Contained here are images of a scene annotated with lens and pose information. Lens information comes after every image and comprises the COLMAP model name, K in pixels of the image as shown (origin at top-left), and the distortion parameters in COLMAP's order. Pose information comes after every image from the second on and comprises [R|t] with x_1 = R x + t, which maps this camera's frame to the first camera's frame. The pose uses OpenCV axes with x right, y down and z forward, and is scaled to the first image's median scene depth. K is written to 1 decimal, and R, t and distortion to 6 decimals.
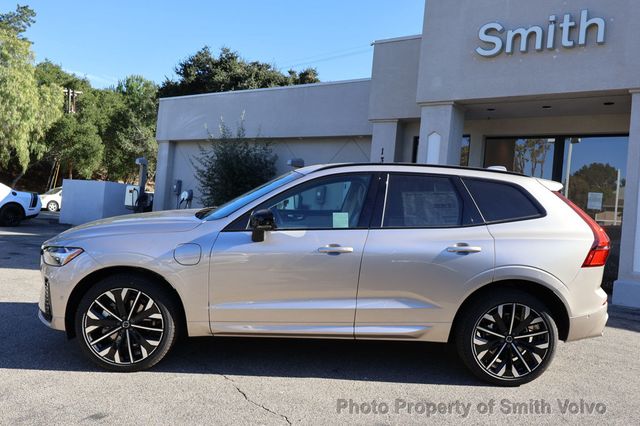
lens RADIAL K [[585.0, 0, 320.0], [0, 585.0, 213.0], [0, 0, 1]] dist [0.009587, 0.005051]
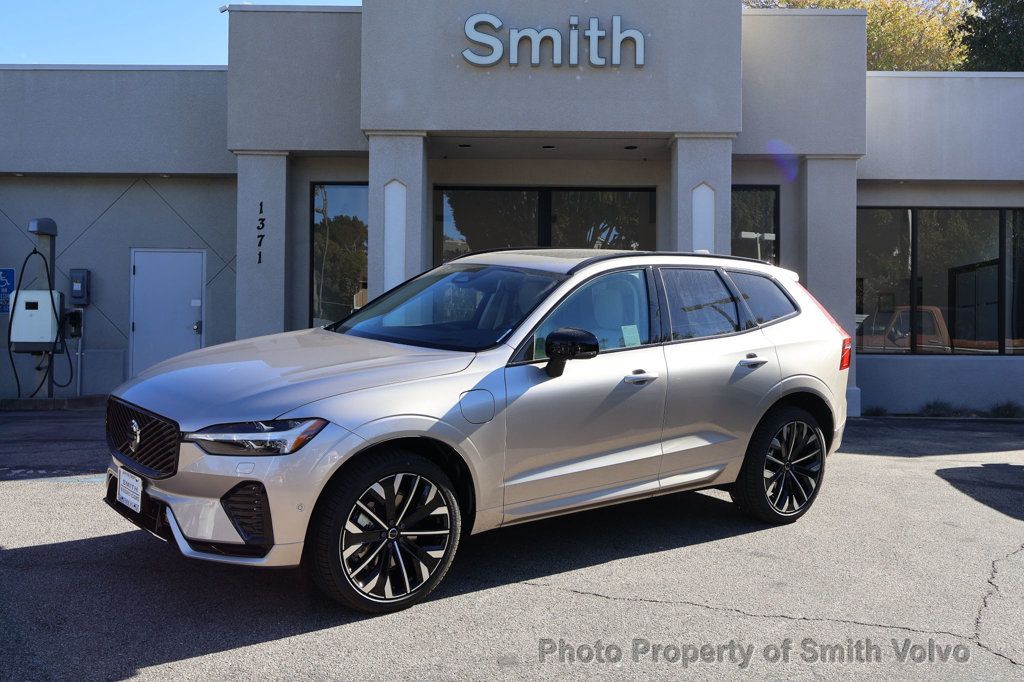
lens RADIAL K [[1152.7, 0, 512.0], [0, 1152.7, 341.0], [0, 0, 1]] dist [0.003176, -0.006848]
pose [[0.768698, -0.075876, 0.635096, -0.959542], [0.051063, 0.997050, 0.057314, -0.069233], [-0.637571, -0.011627, 0.770304, 0.004795]]
